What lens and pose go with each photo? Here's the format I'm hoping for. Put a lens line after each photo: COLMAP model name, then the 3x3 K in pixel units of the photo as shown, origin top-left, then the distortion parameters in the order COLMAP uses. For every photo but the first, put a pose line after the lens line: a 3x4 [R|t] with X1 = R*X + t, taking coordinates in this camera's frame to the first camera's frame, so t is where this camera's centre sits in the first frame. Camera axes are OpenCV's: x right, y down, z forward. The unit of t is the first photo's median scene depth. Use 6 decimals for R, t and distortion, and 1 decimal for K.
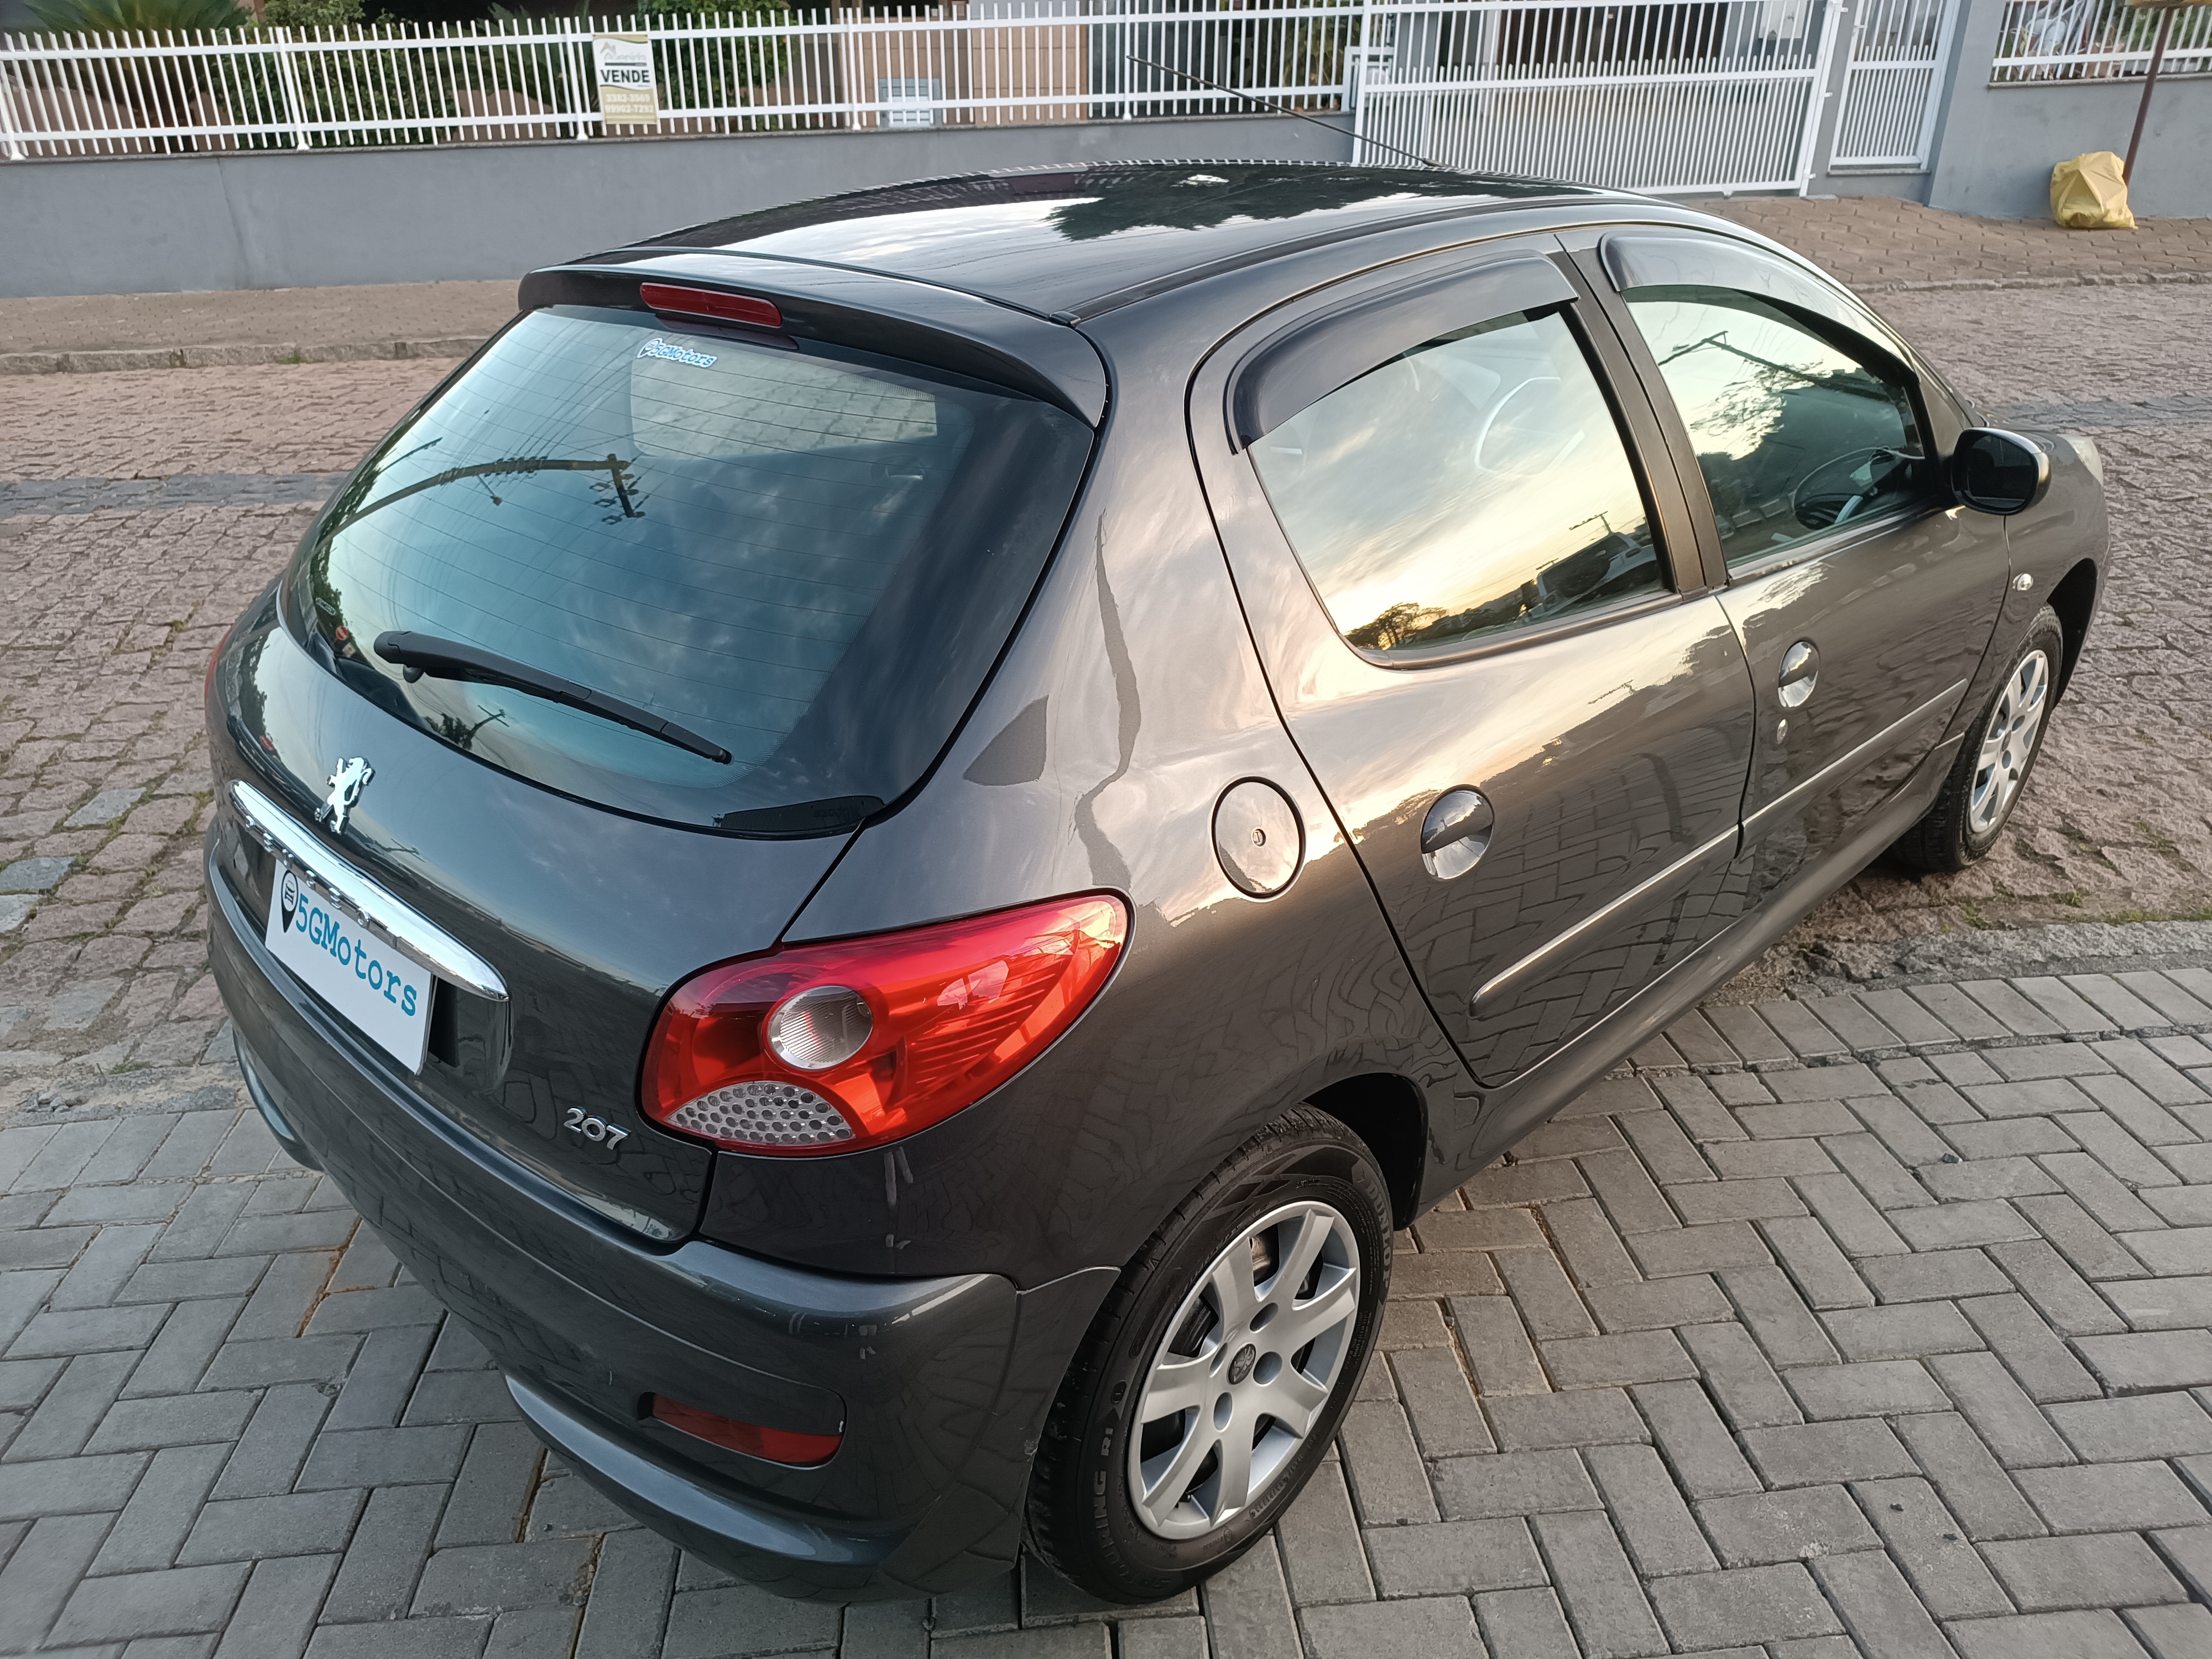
lens RADIAL K [[1593.6, 0, 1106.0], [0, 1593.6, 829.5], [0, 0, 1]] dist [0.005911, -0.004006]
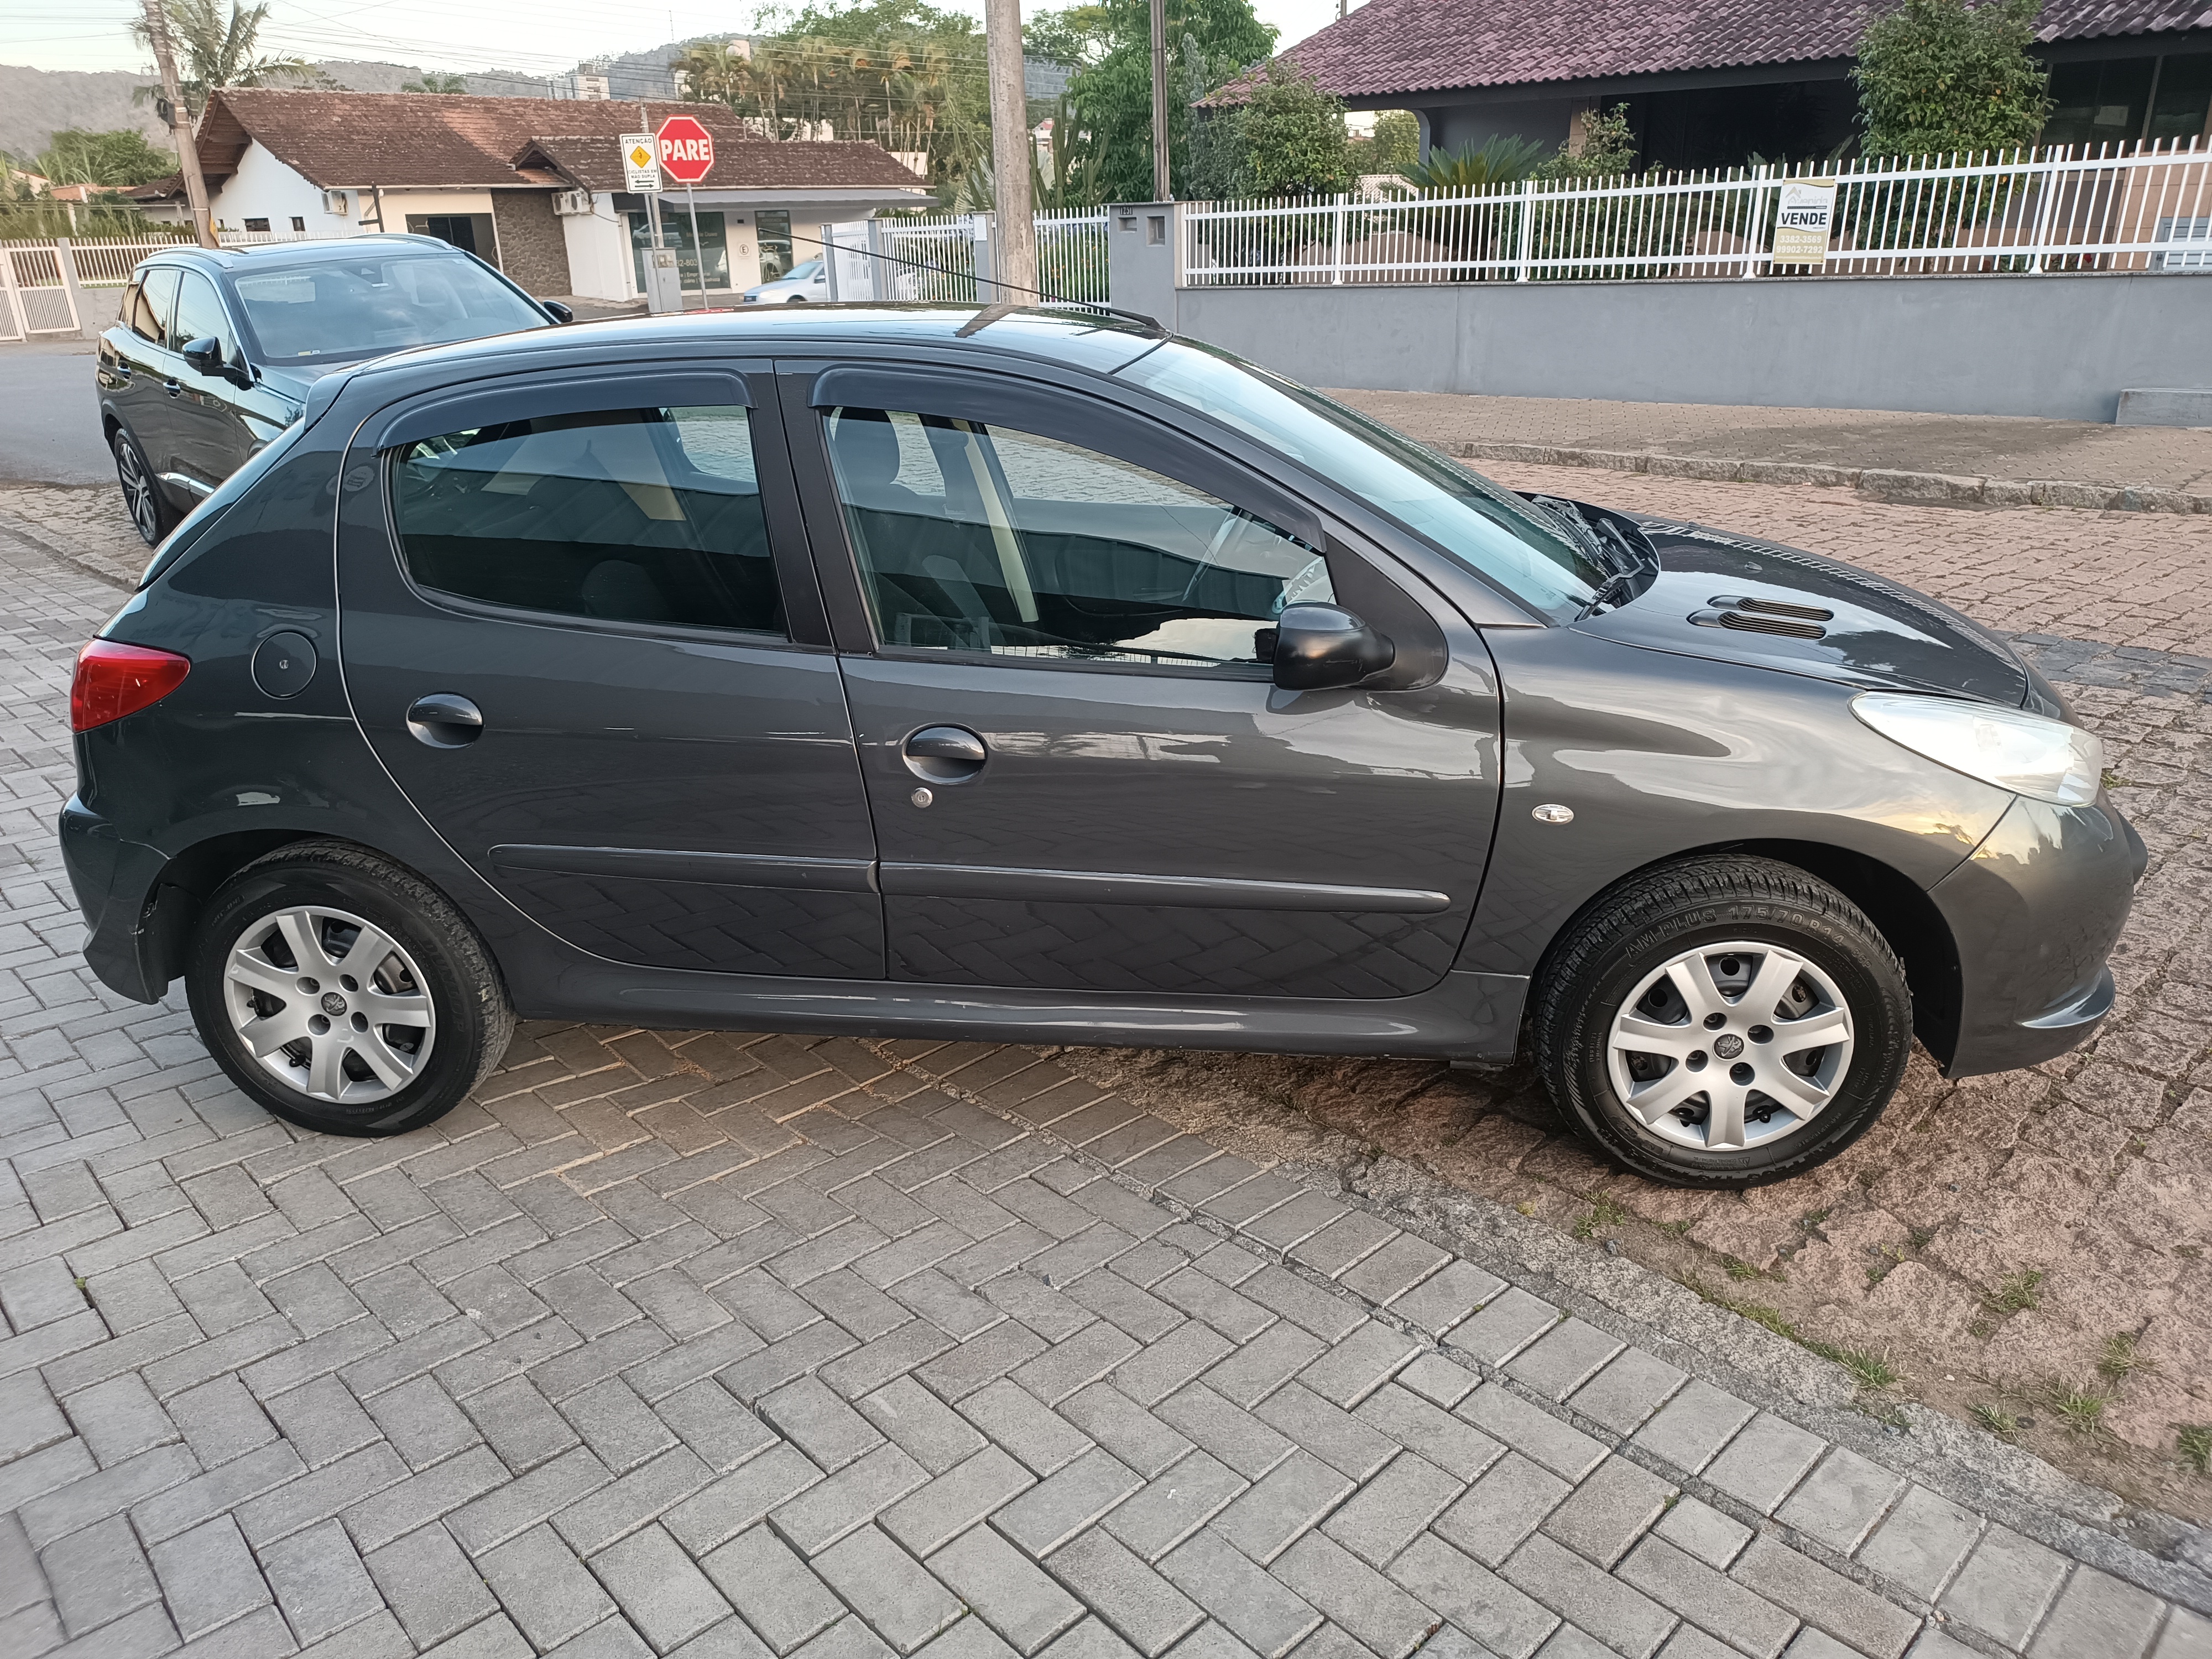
lens RADIAL K [[1605.5, 0, 1106.0], [0, 1605.5, 829.5], [0, 0, 1]] dist [0.008604, -0.006639]
pose [[0.634890, 0.270269, -0.723789, 0.264360], [-0.320748, 0.944475, 0.071322, -0.033982], [0.702877, 0.186872, 0.686326, 0.054511]]
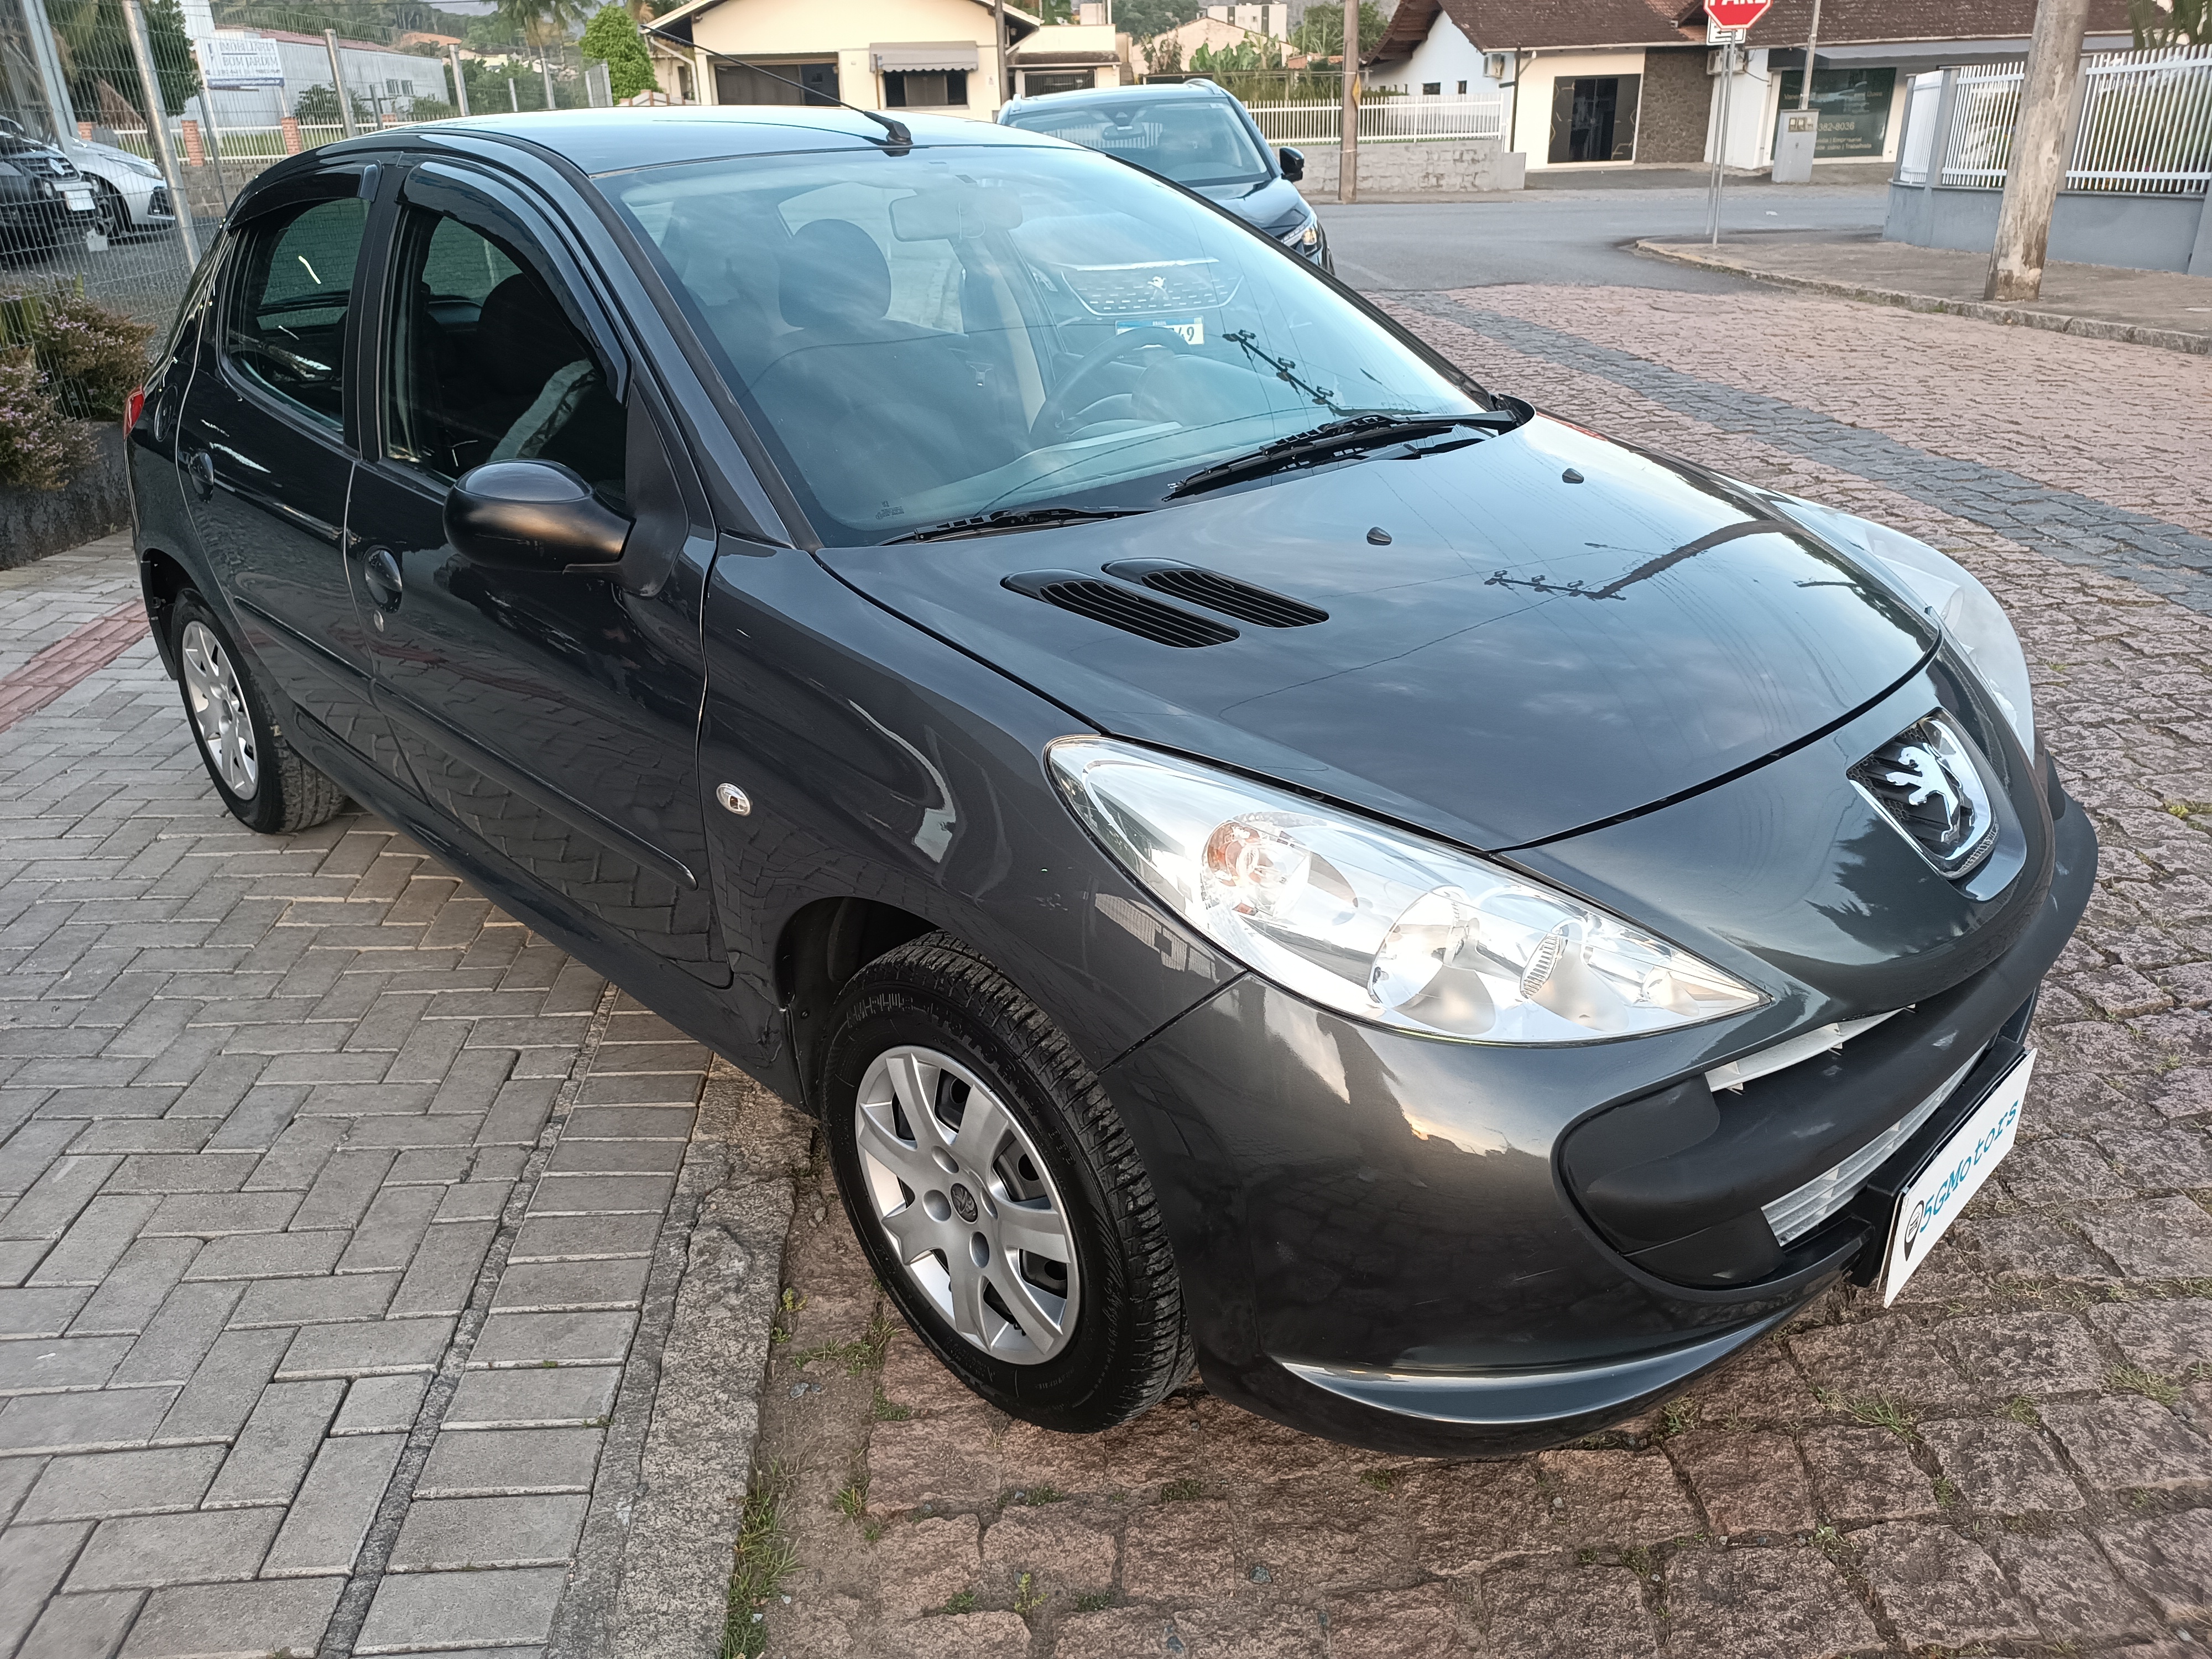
lens RADIAL K [[1593.6, 0, 1106.0], [0, 1593.6, 829.5], [0, 0, 1]] dist [0.005911, -0.004006]
pose [[-0.009122, 0.415704, -0.909454, 0.290491], [-0.410057, 0.827949, 0.382562, -0.114564], [0.912014, 0.376417, 0.162910, 0.258595]]
